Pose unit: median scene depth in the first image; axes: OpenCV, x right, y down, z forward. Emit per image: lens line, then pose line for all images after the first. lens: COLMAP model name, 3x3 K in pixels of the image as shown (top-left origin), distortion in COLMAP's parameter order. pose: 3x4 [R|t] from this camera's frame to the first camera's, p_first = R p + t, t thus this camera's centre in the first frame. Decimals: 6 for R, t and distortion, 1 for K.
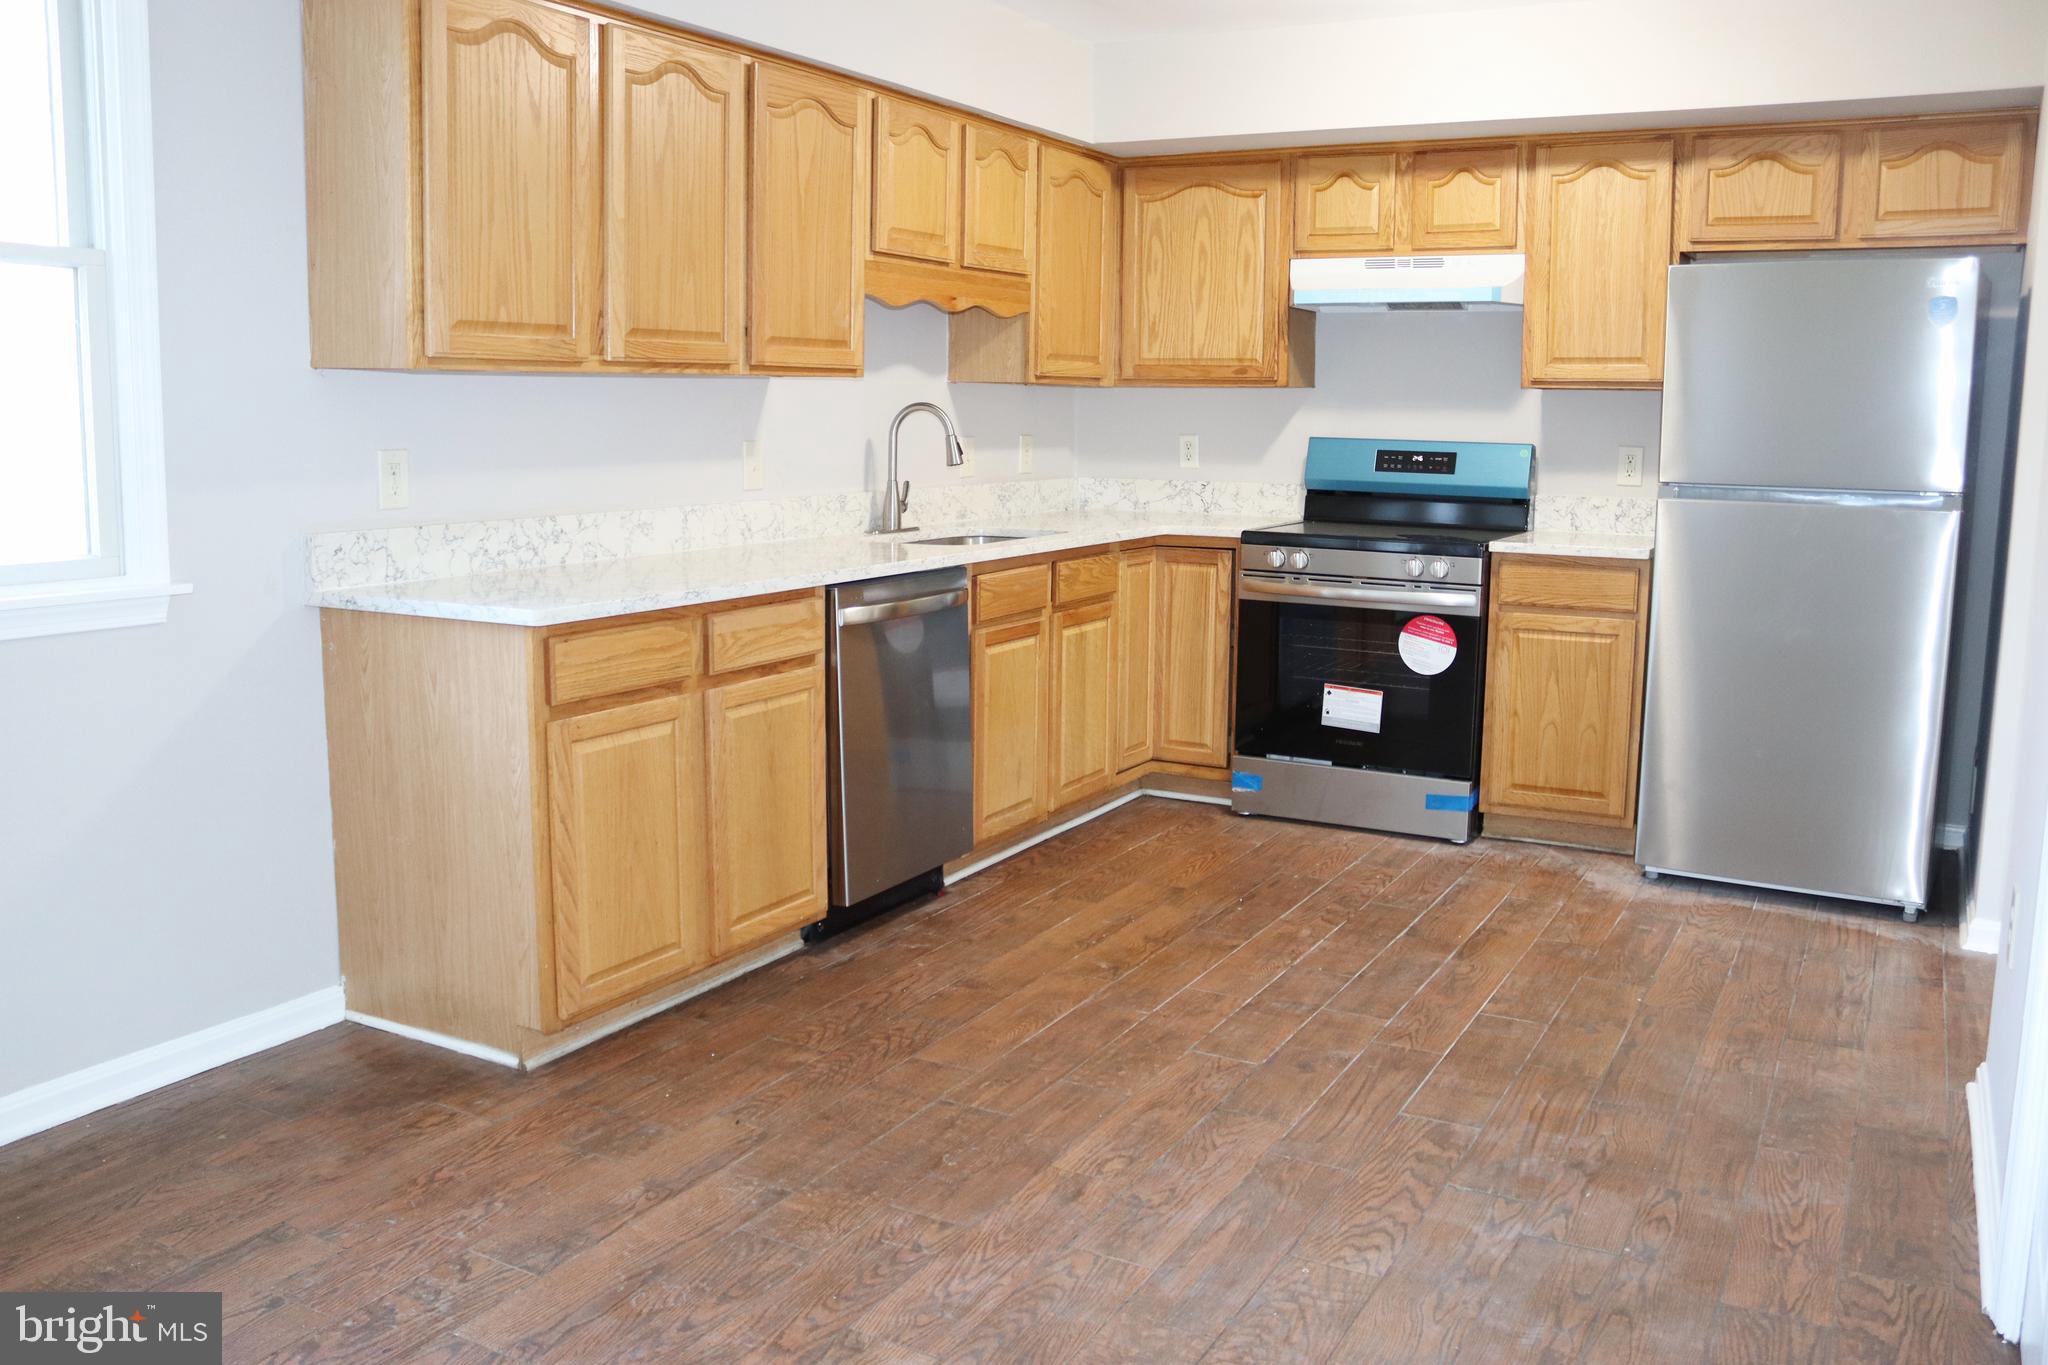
lens RADIAL K [[1678.1, 0, 1018.4], [0, 1678.1, 676.3], [0, 0, 1]] dist [-0.171340, 0.149540]
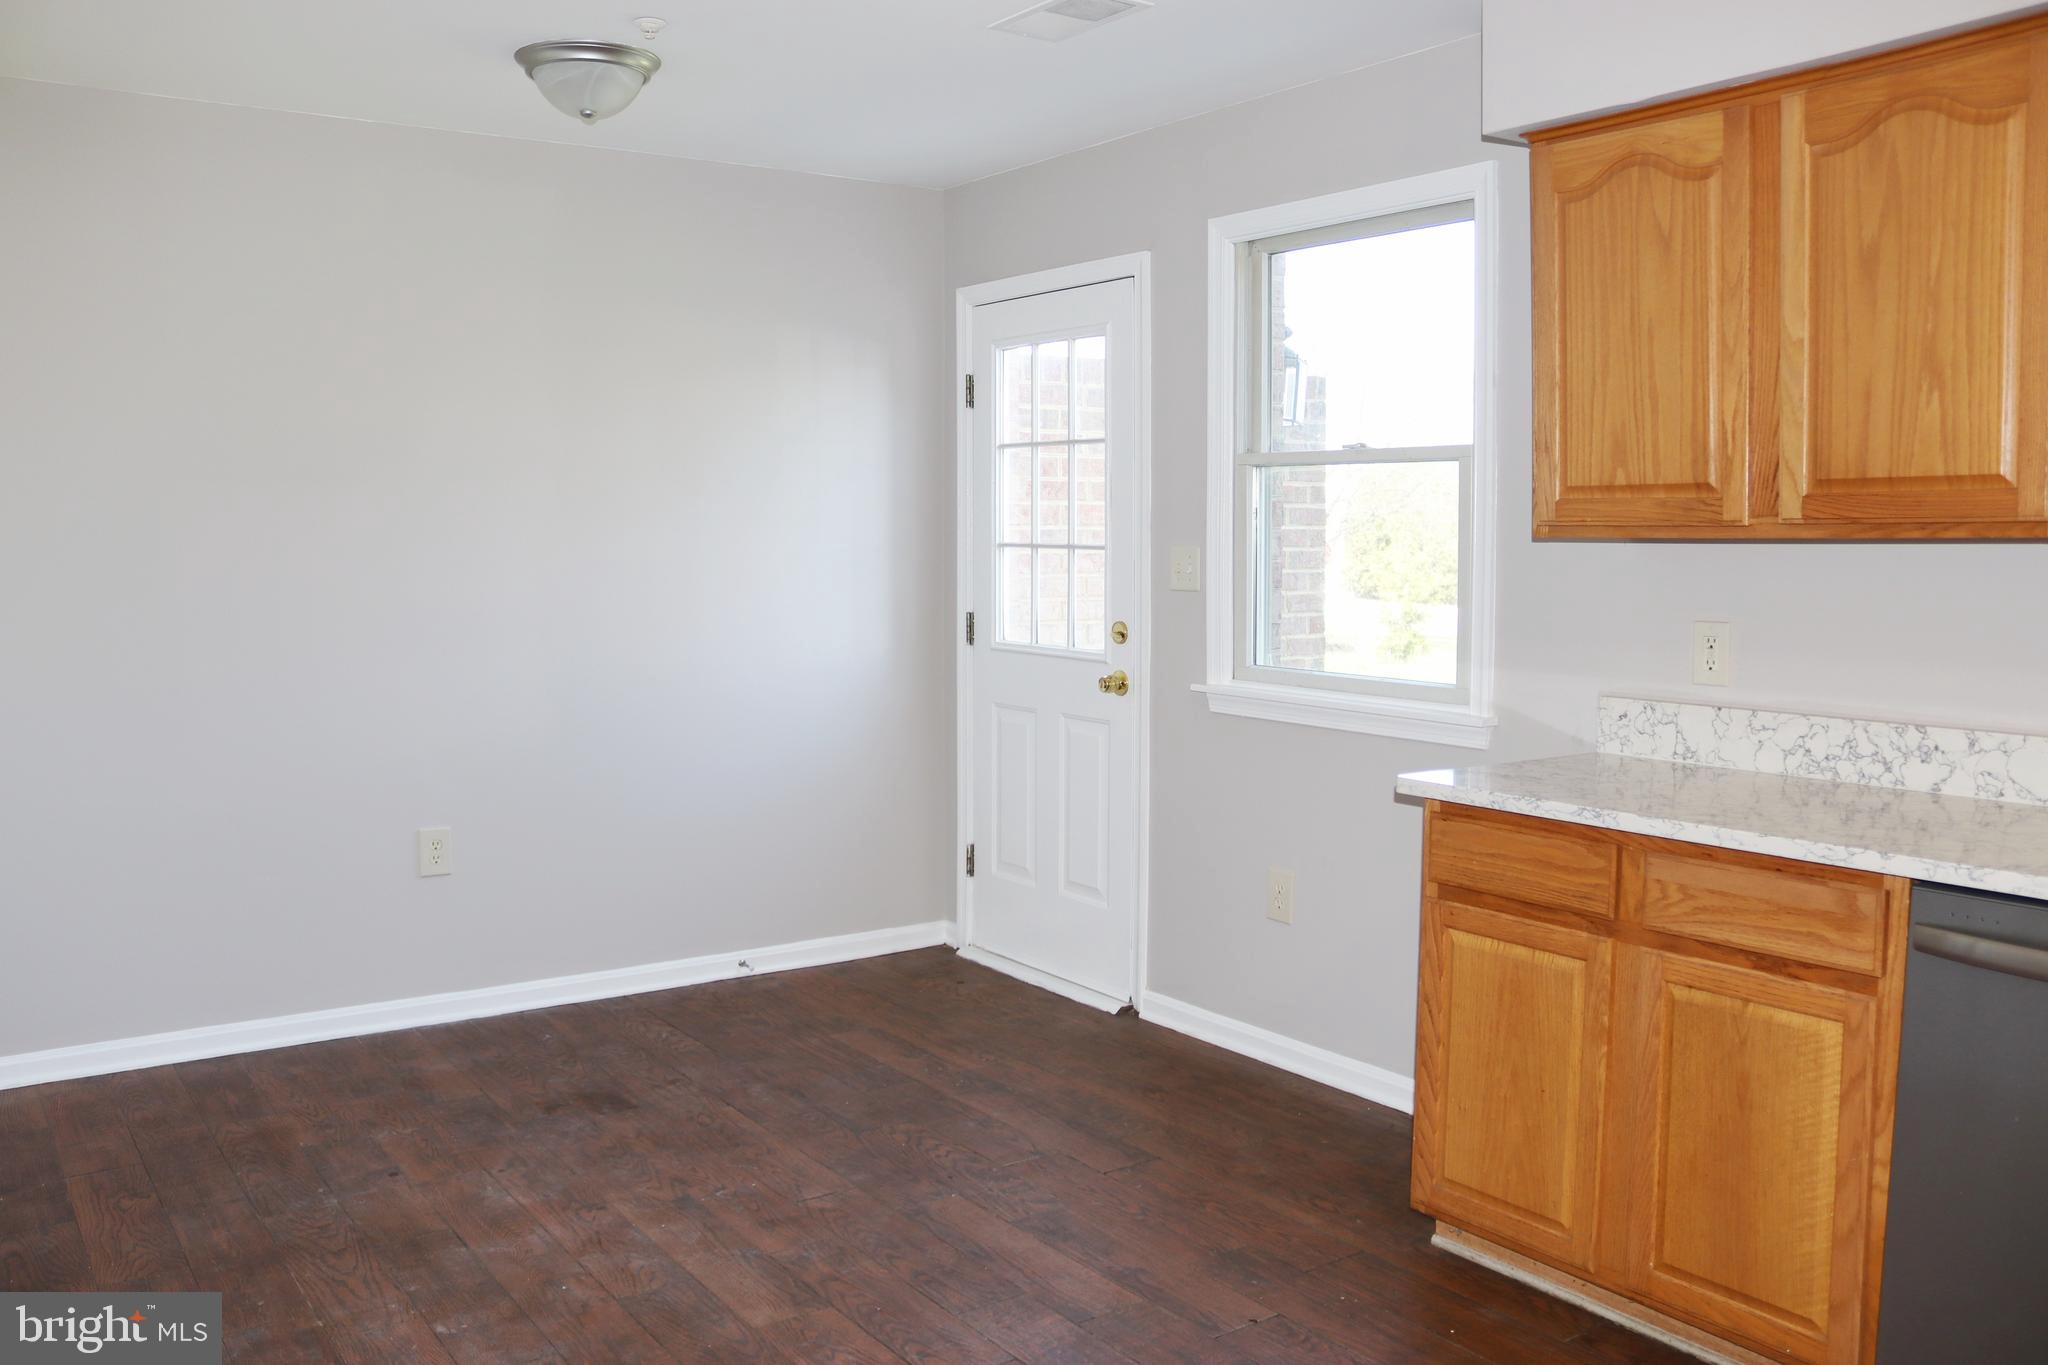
lens RADIAL K [[1678.1, 0, 1018.4], [0, 1678.1, 676.3], [0, 0, 1]] dist [-0.171340, 0.149540]
pose [[-0.436840, 0.063805, -0.897274, 0.451646], [-0.145827, 0.979264, 0.140632, -0.131710], [0.887640, 0.192280, -0.418477, 0.760934]]
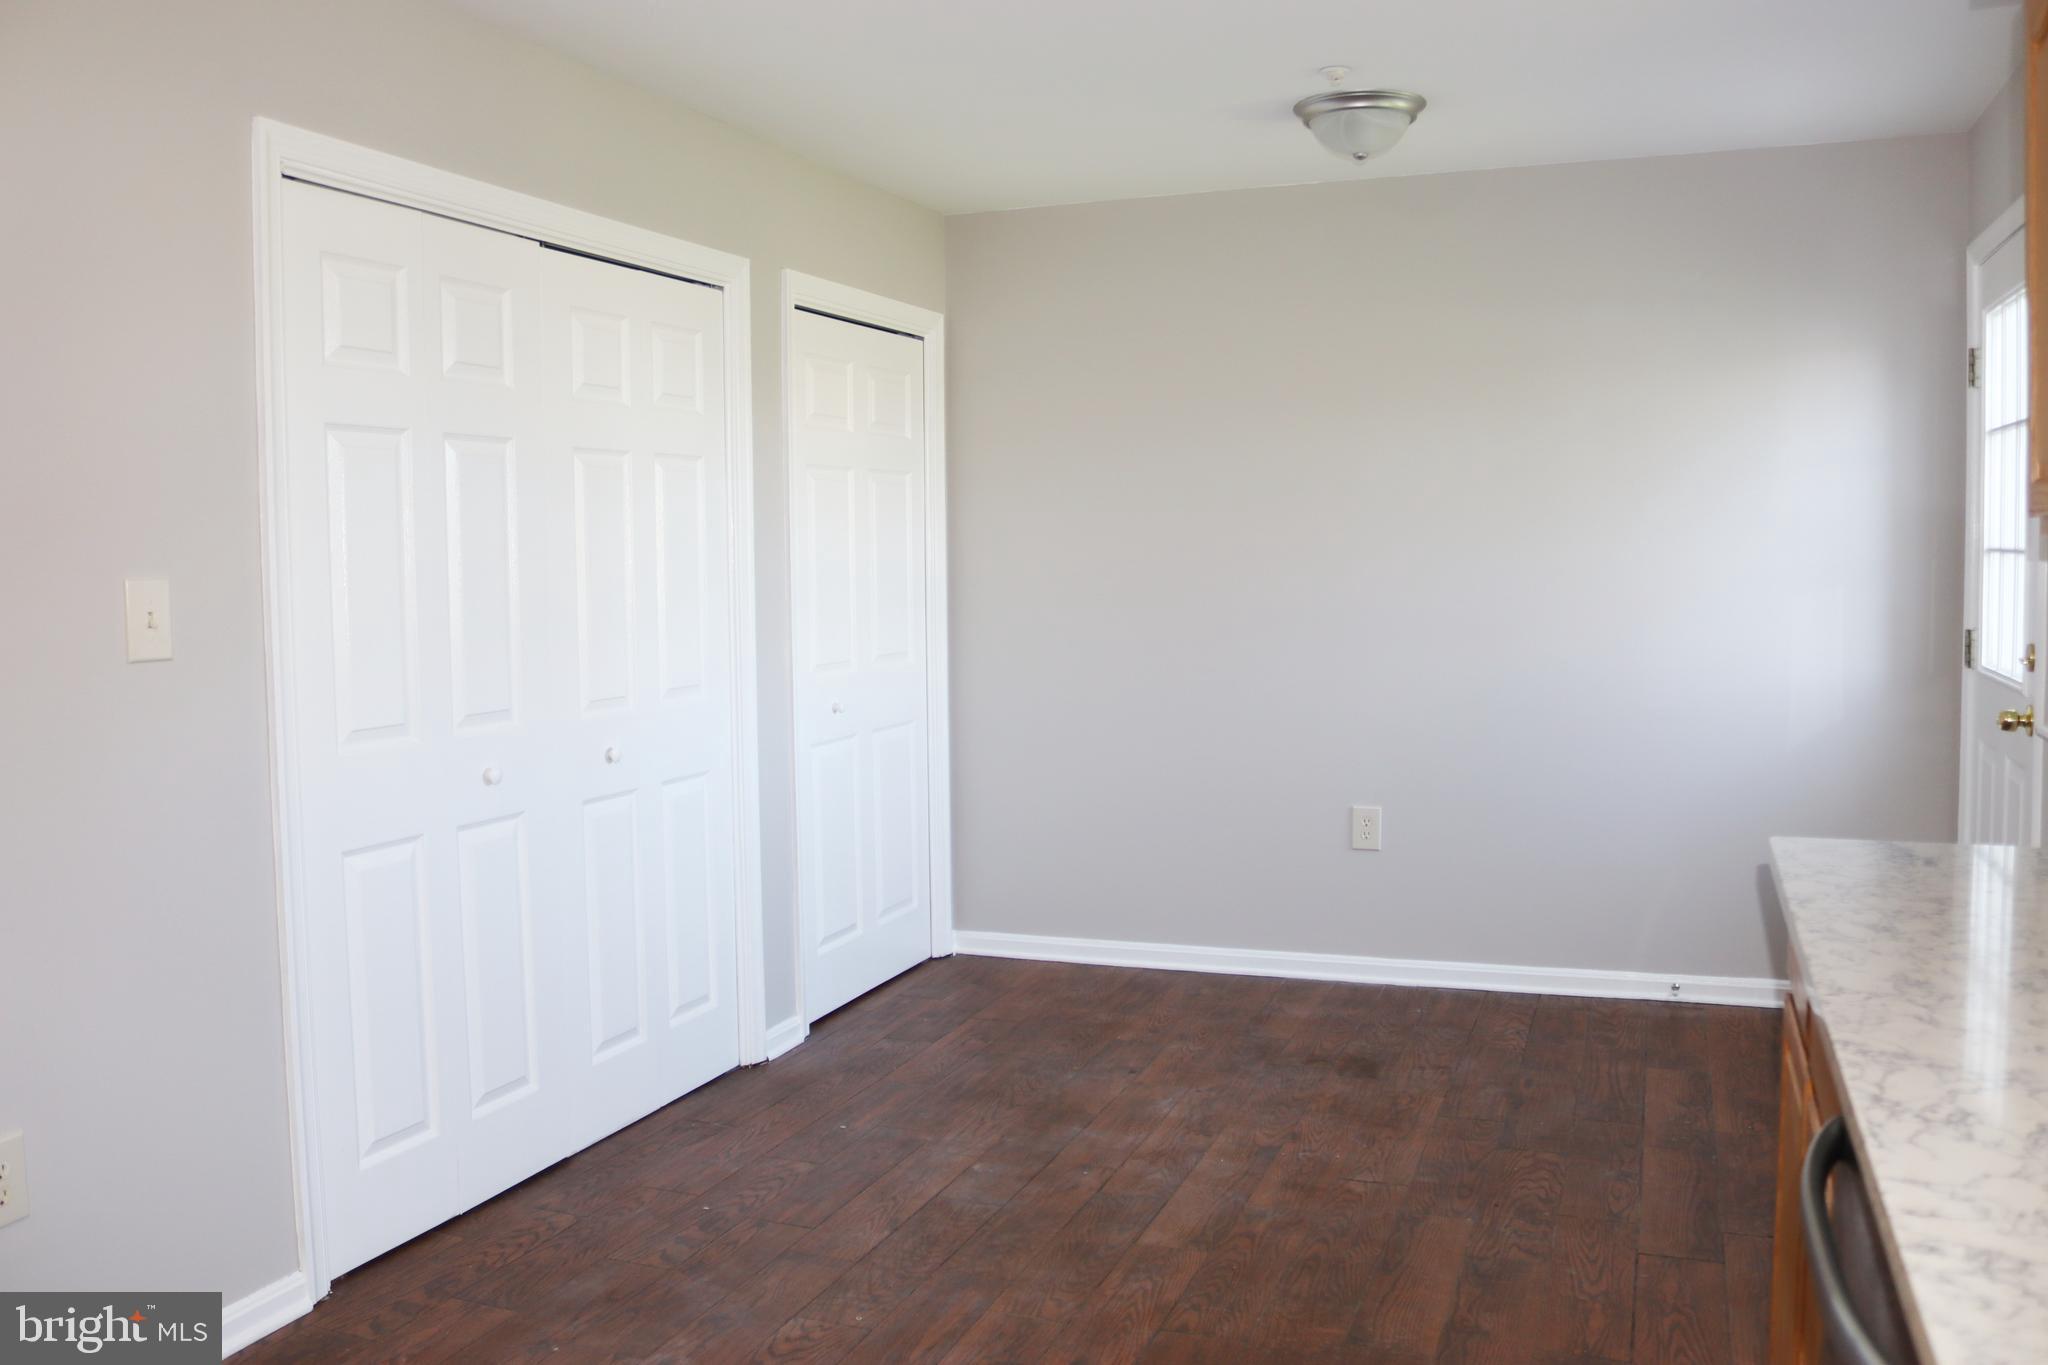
lens RADIAL K [[1678.1, 0, 1018.4], [0, 1678.1, 676.3], [0, 0, 1]] dist [-0.171340, 0.149540]
pose [[-0.991438, 0.014906, -0.129724, 0.109017], [-0.014365, 0.974983, 0.221815, -0.179568], [0.129785, 0.221779, -0.966421, 1.070049]]
